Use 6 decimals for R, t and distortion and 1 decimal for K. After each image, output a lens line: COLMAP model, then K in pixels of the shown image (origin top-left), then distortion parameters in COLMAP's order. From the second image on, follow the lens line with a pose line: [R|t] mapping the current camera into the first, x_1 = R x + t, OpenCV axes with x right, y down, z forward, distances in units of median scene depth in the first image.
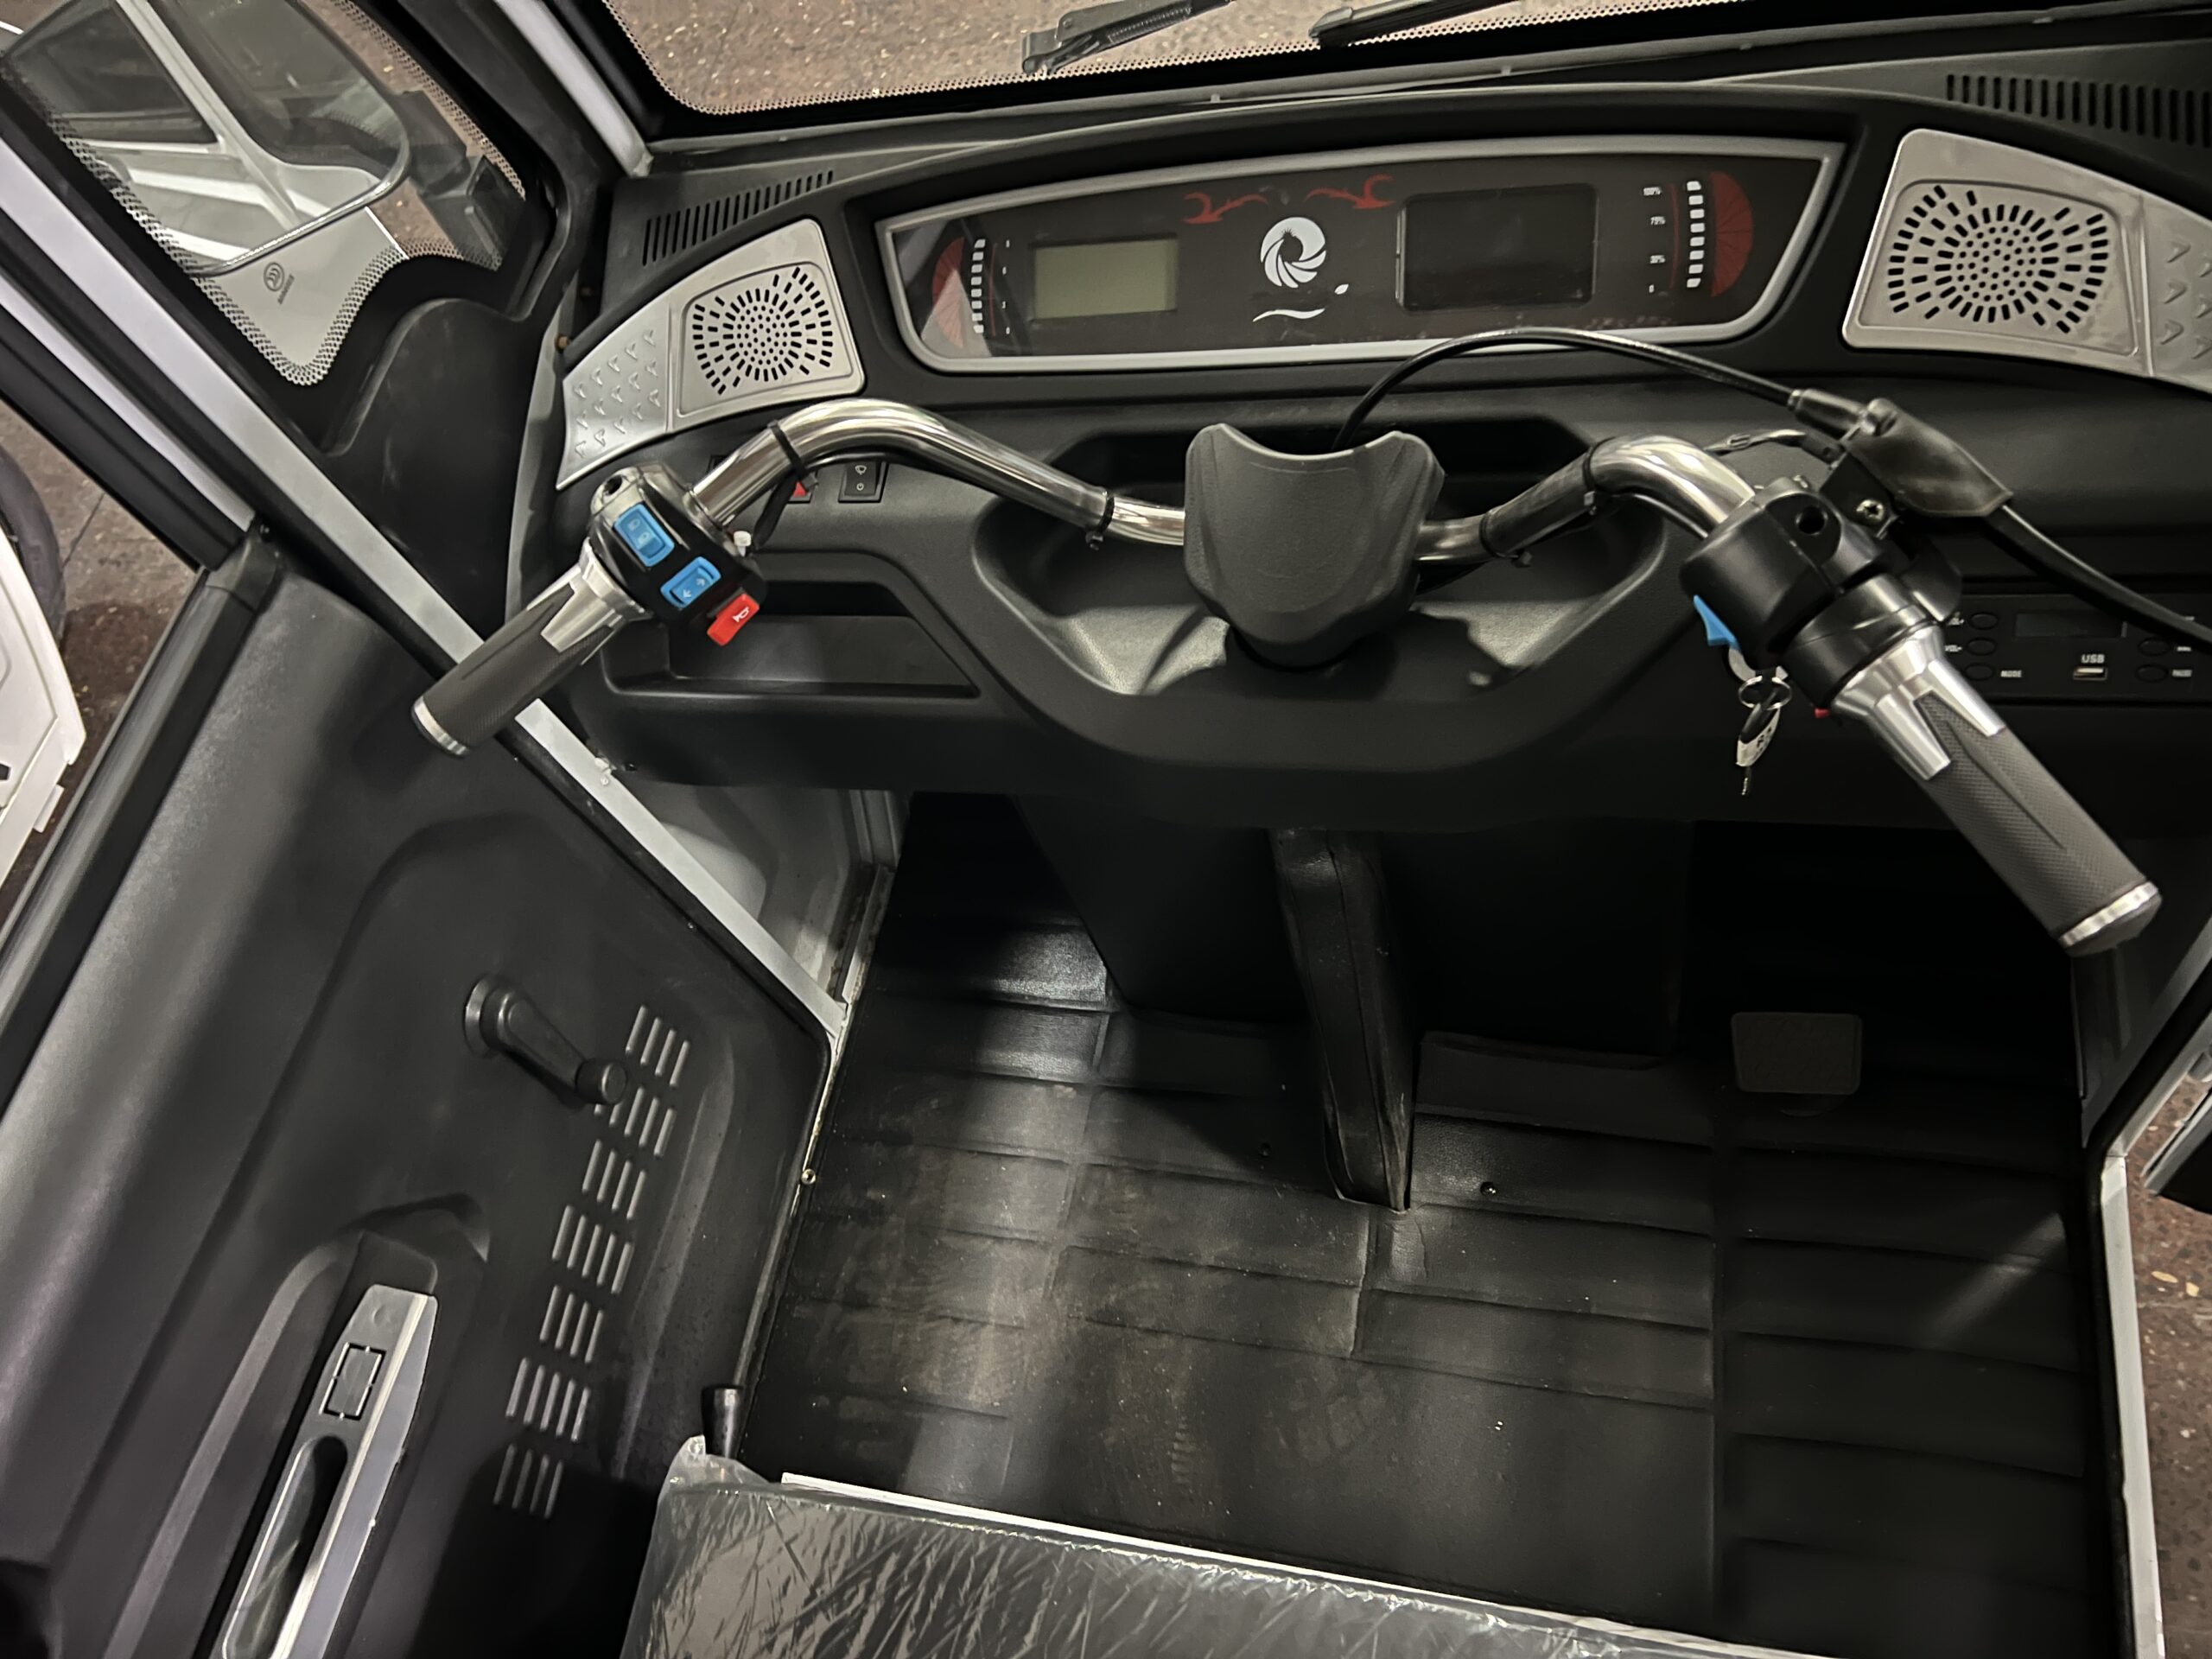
lens RADIAL K [[1668.7, 0, 1106.0], [0, 1668.7, 829.5], [0, 0, 1]] dist [0.054829, -0.067954]
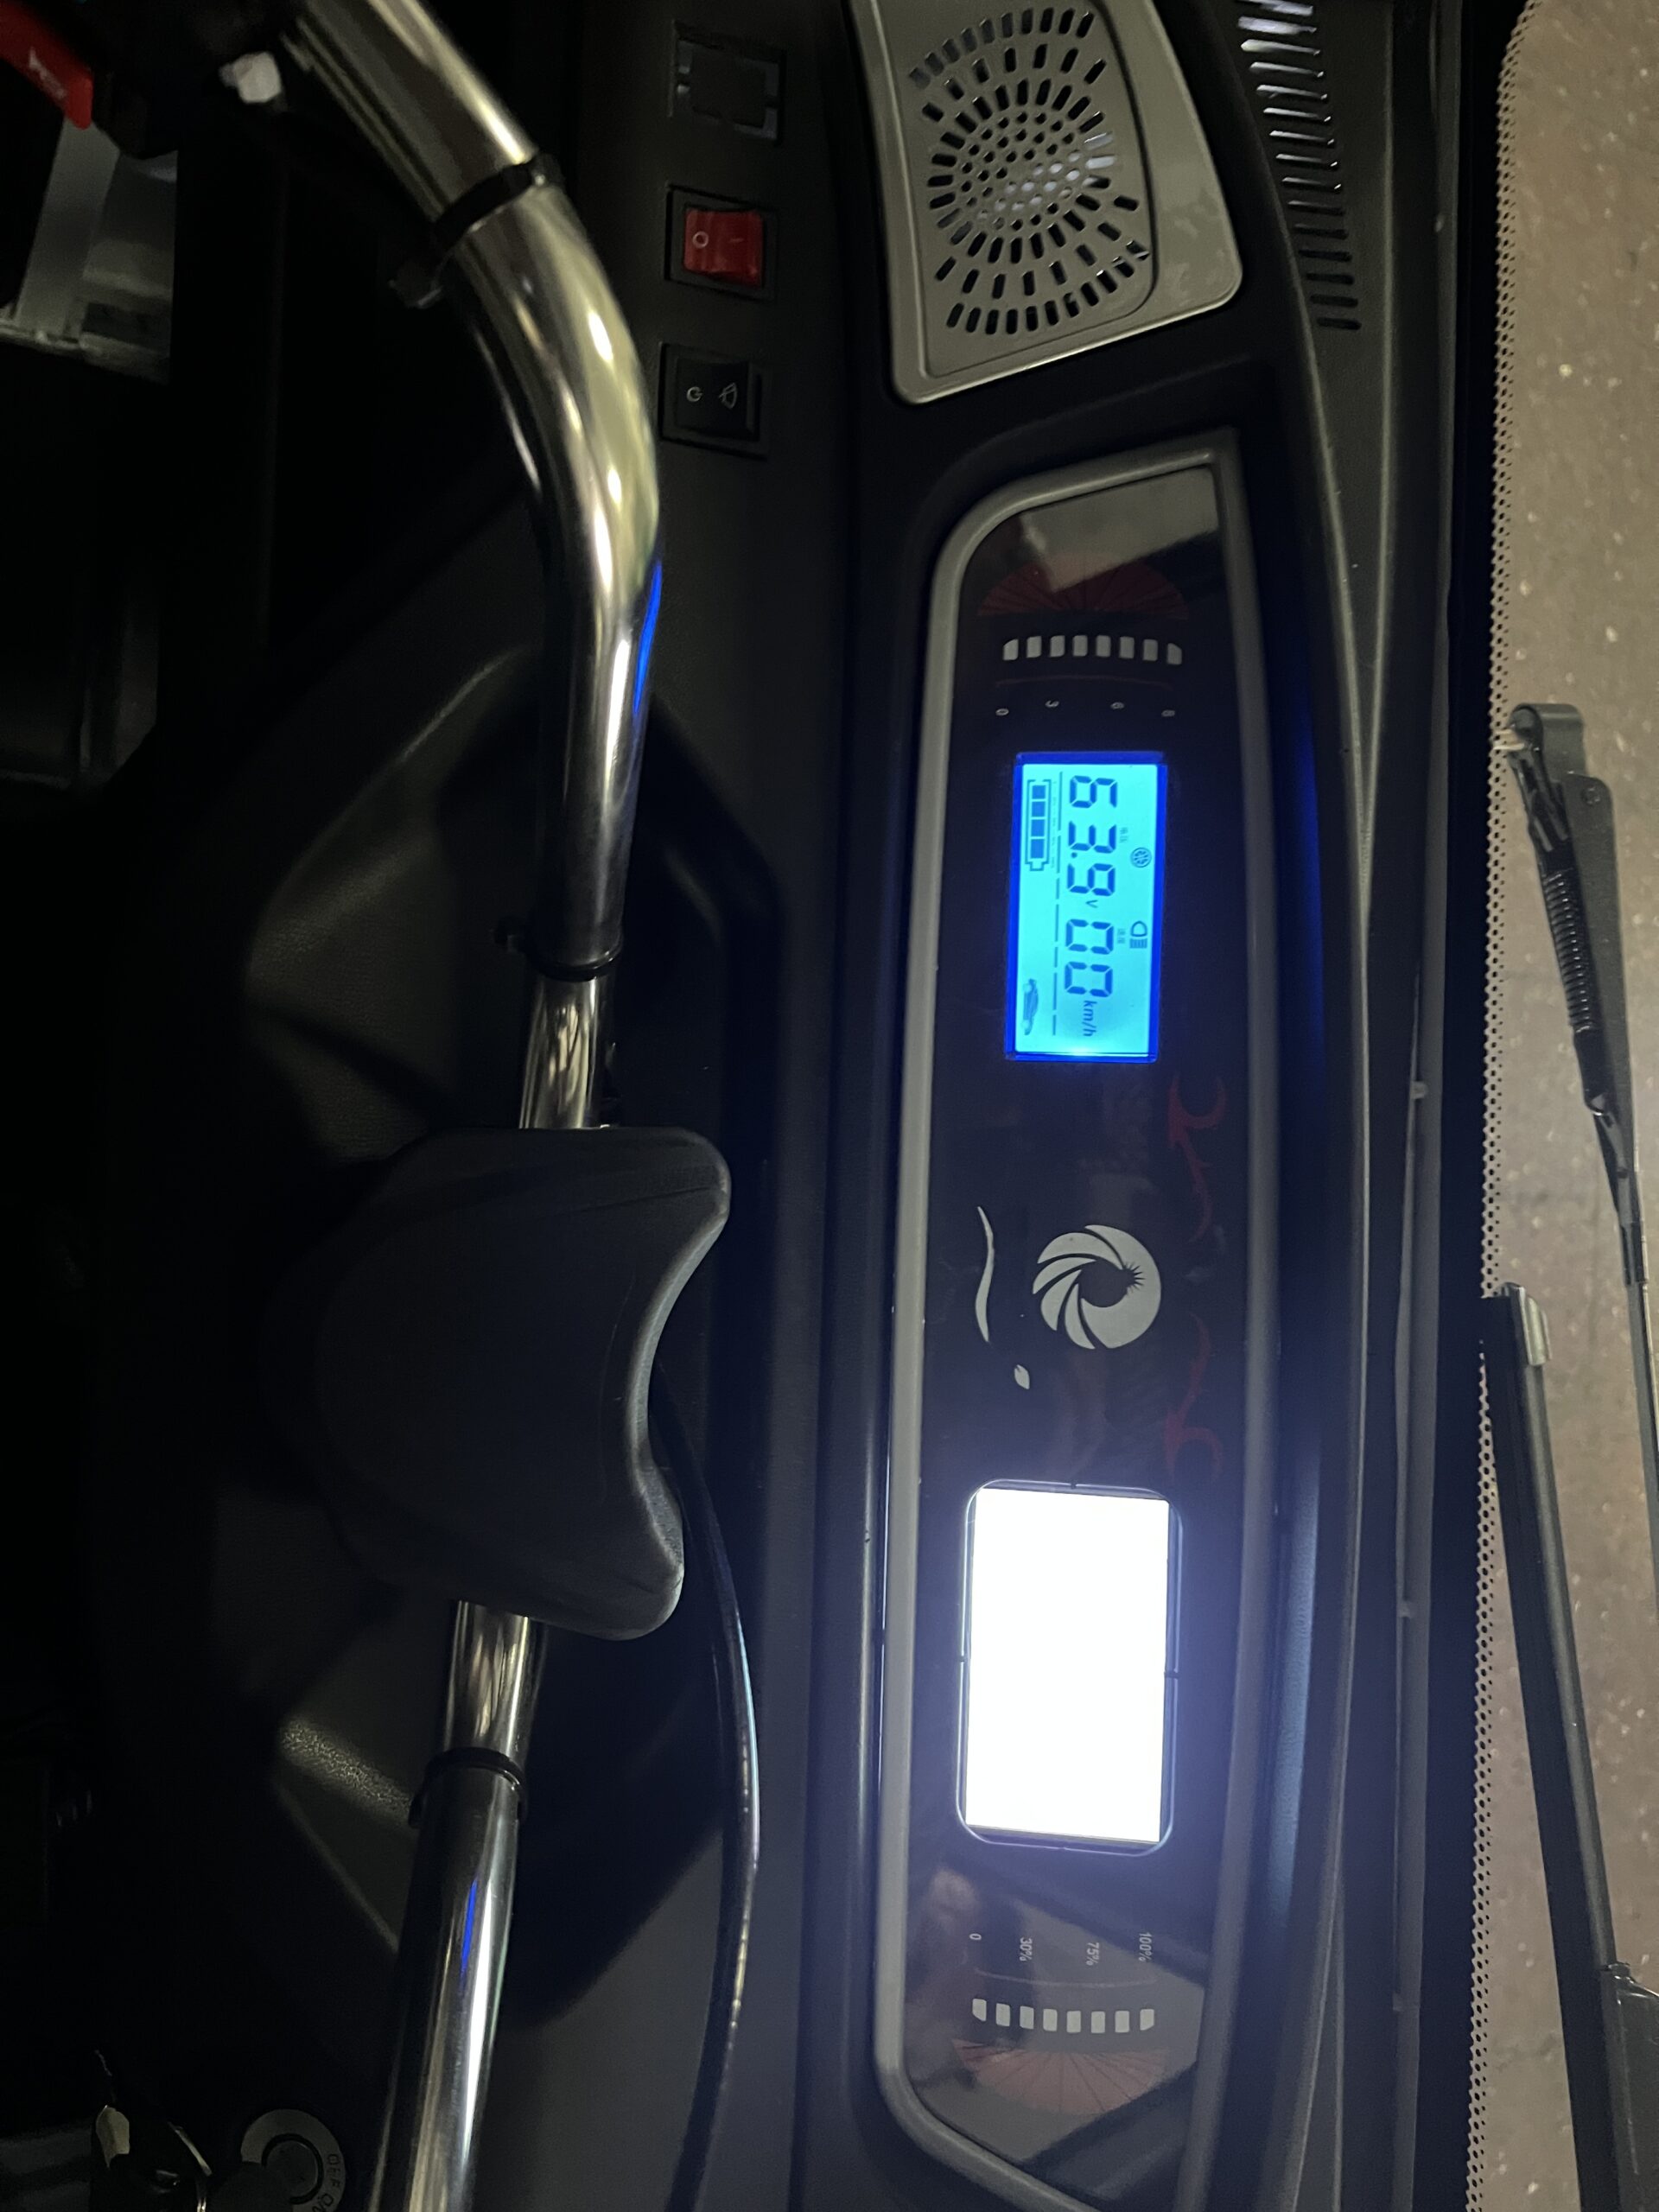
lens RADIAL K [[1668.7, 0, 824.9], [0, 1668.7, 1075.4], [0, 0, 1]] dist [0.054829, -0.067954]
pose [[0.000245, 0.963591, 0.267379, -0.086488], [-0.999879, 0.004391, -0.014908, -0.232642], [-0.015539, -0.267343, 0.963476, 0.475284]]
